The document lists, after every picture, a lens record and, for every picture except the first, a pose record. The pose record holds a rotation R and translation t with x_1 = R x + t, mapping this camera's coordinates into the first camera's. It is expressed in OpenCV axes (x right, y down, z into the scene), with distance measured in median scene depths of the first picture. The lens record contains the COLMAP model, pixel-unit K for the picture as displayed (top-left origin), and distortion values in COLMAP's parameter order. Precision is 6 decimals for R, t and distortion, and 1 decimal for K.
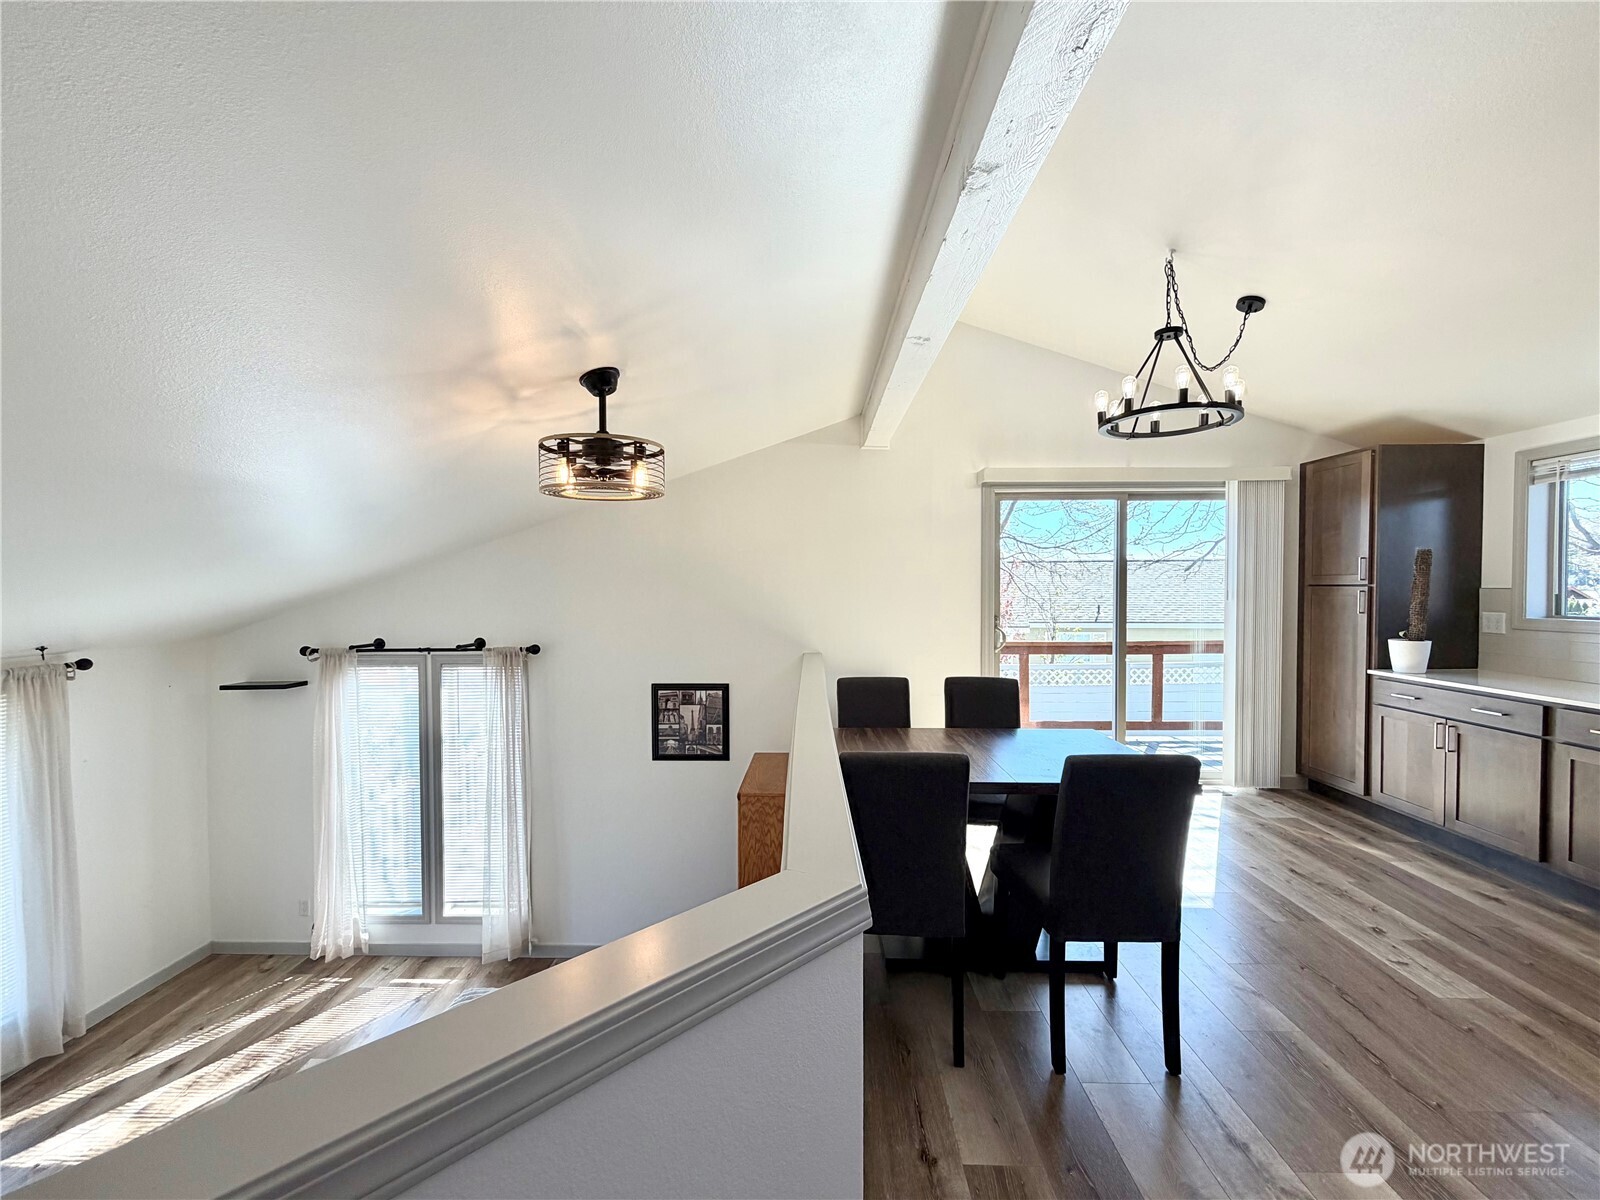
lens RADIAL K [[638.6, 0, 797.5], [0, 638.6, 602.4], [0, 0, 1]] dist [0.000428, 0.000030]
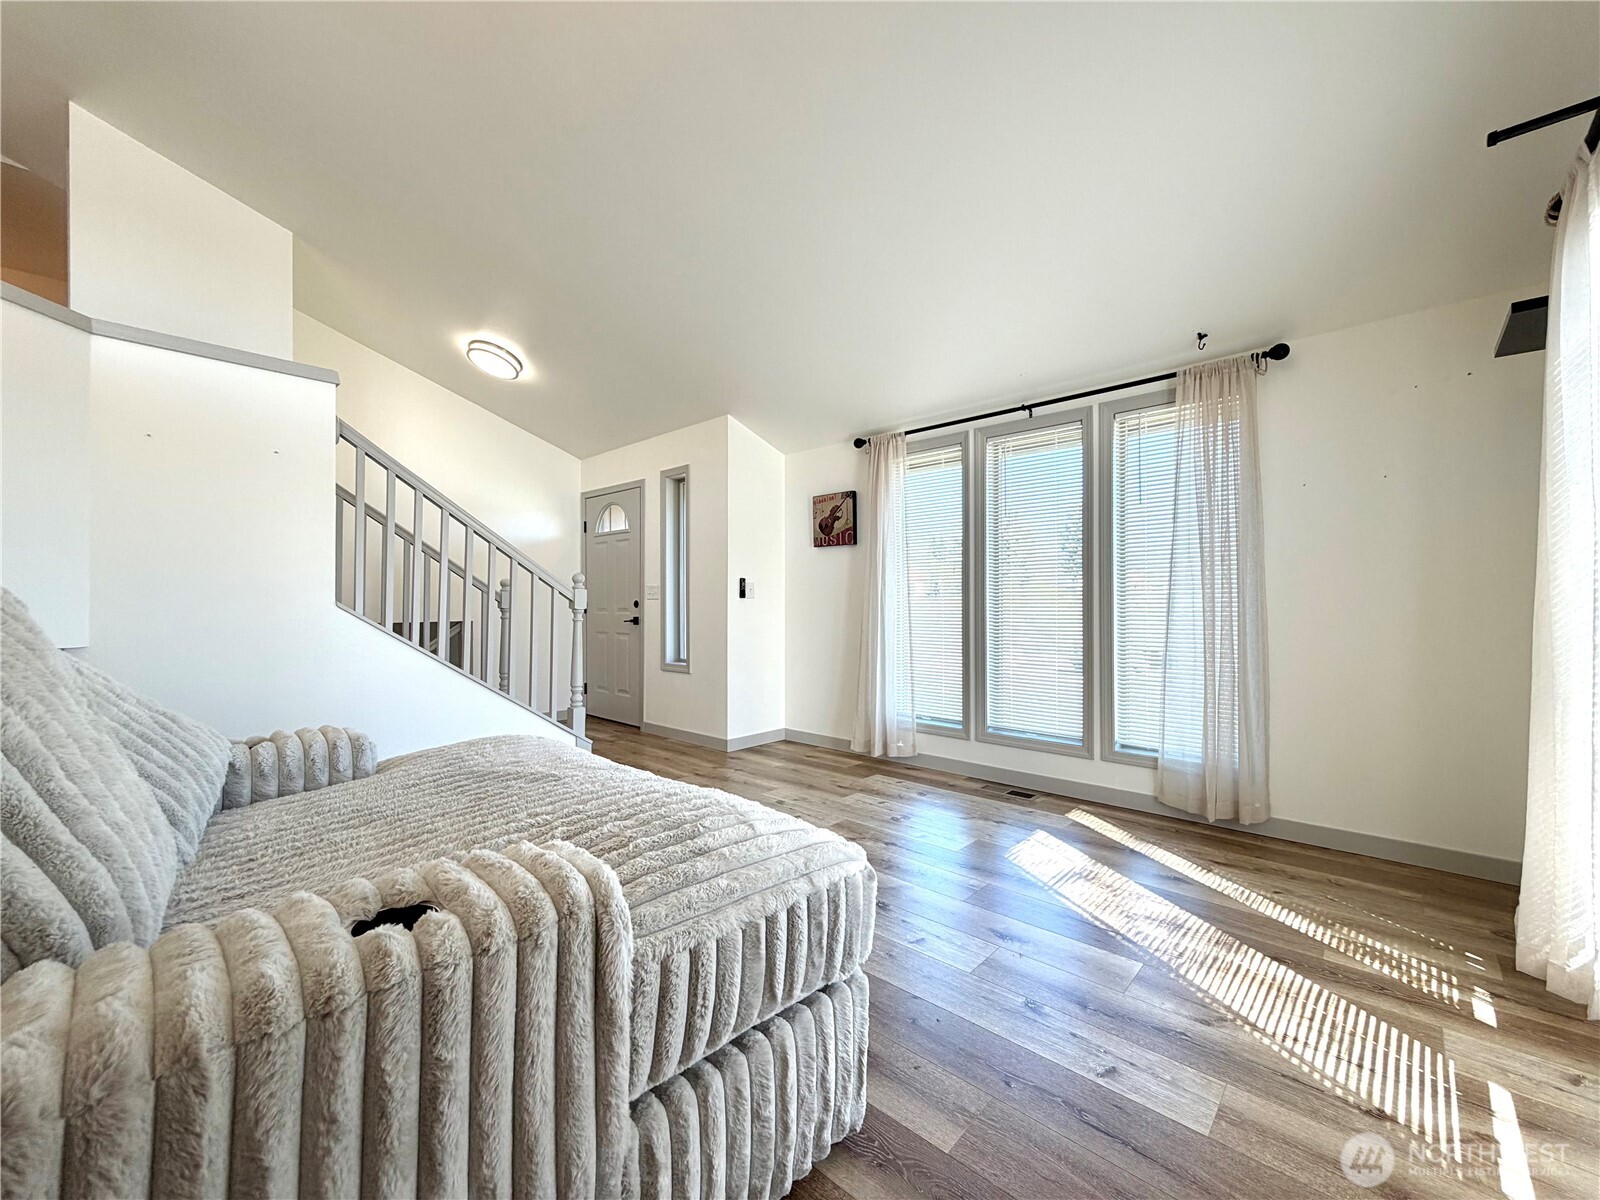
lens RADIAL K [[638.6, 0, 797.5], [0, 638.6, 602.4], [0, 0, 1]] dist [0.000428, 0.000030]
pose [[-0.668989, 0.006472, -0.743244, -0.159226], [-0.009761, 0.999799, 0.017491, 0.382879], [0.743208, 0.018956, -0.668792, 1.073822]]
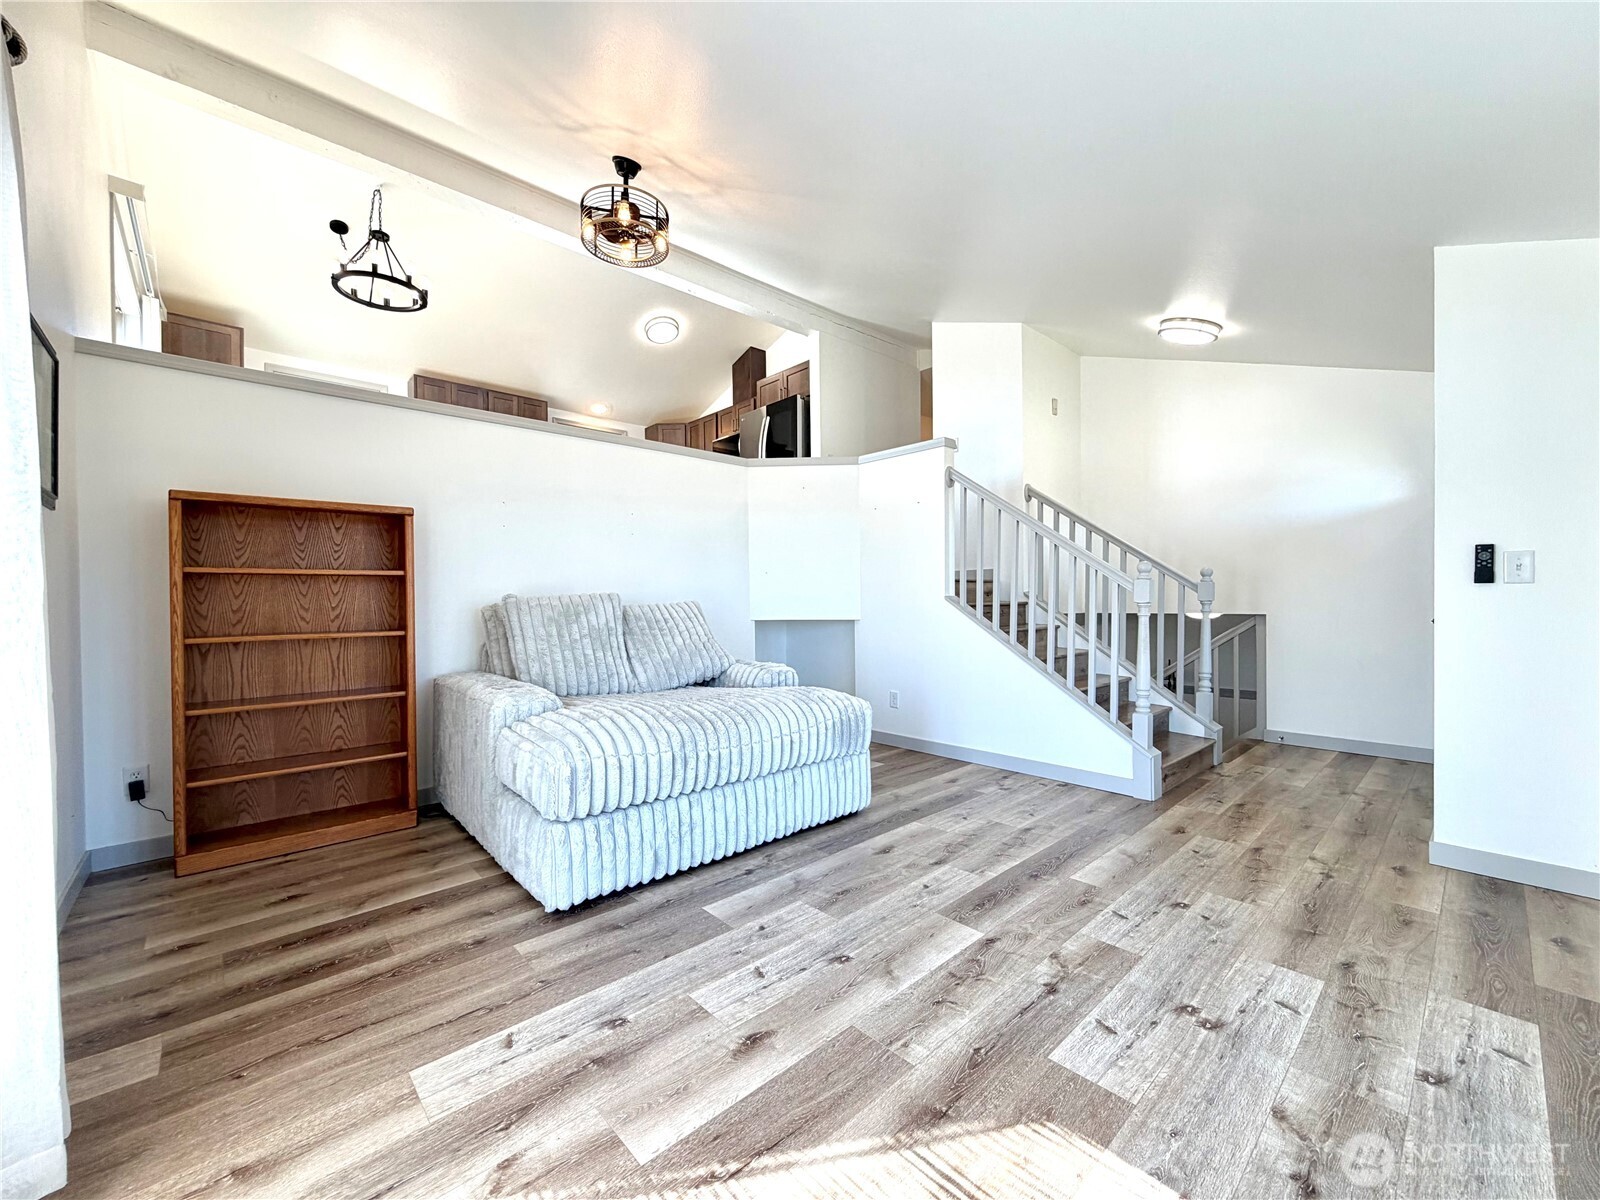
lens RADIAL K [[638.6, 0, 797.5], [0, 638.6, 602.4], [0, 0, 1]] dist [0.000428, 0.000030]
pose [[-0.691391, 0.007241, 0.722444, -1.006351], [0.030944, 0.999329, 0.019598, 0.384441], [-0.721817, 0.035906, -0.691151, 1.102108]]
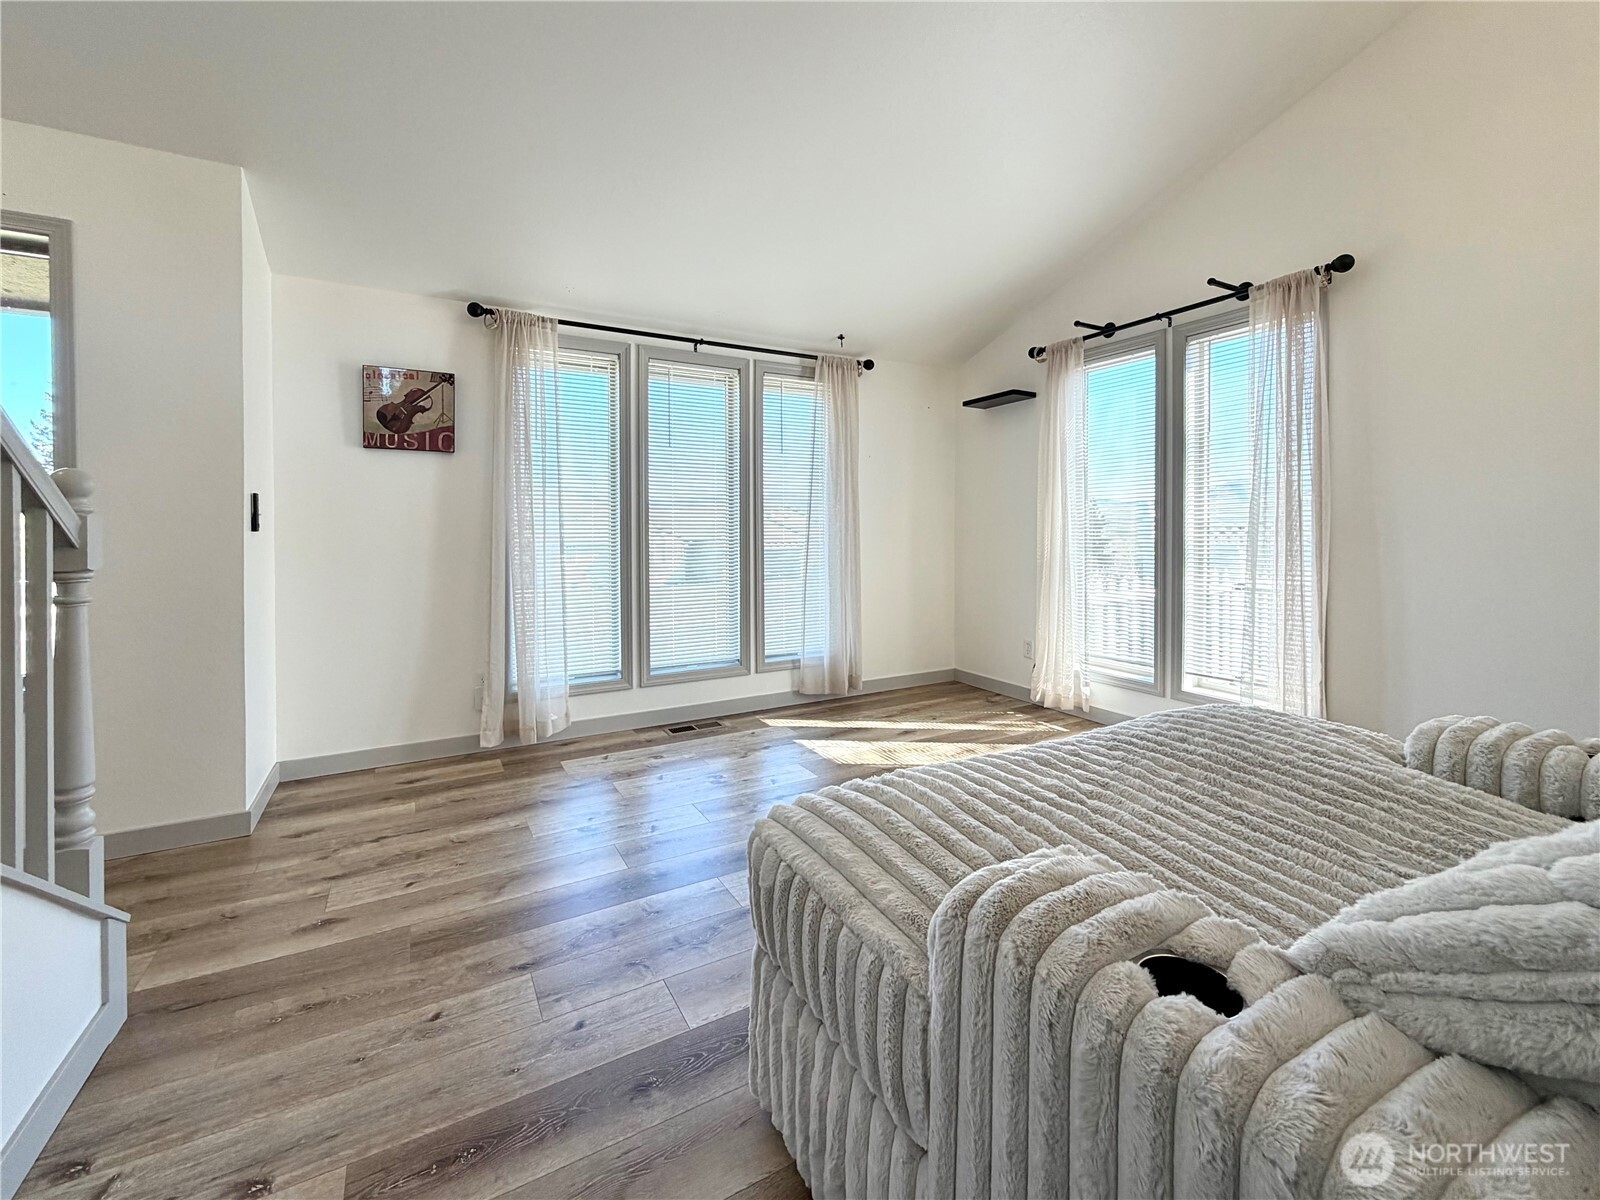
lens RADIAL K [[681.6, 0, 796.9], [0, 681.6, 530.4], [0, 0, 1]] dist [-0.002526, -0.000068]
pose [[0.505039, 0.012790, -0.863002, -0.137199], [-0.020634, 0.999783, 0.002742, 0.383058], [0.862850, 0.016422, 0.505193, 0.283776]]
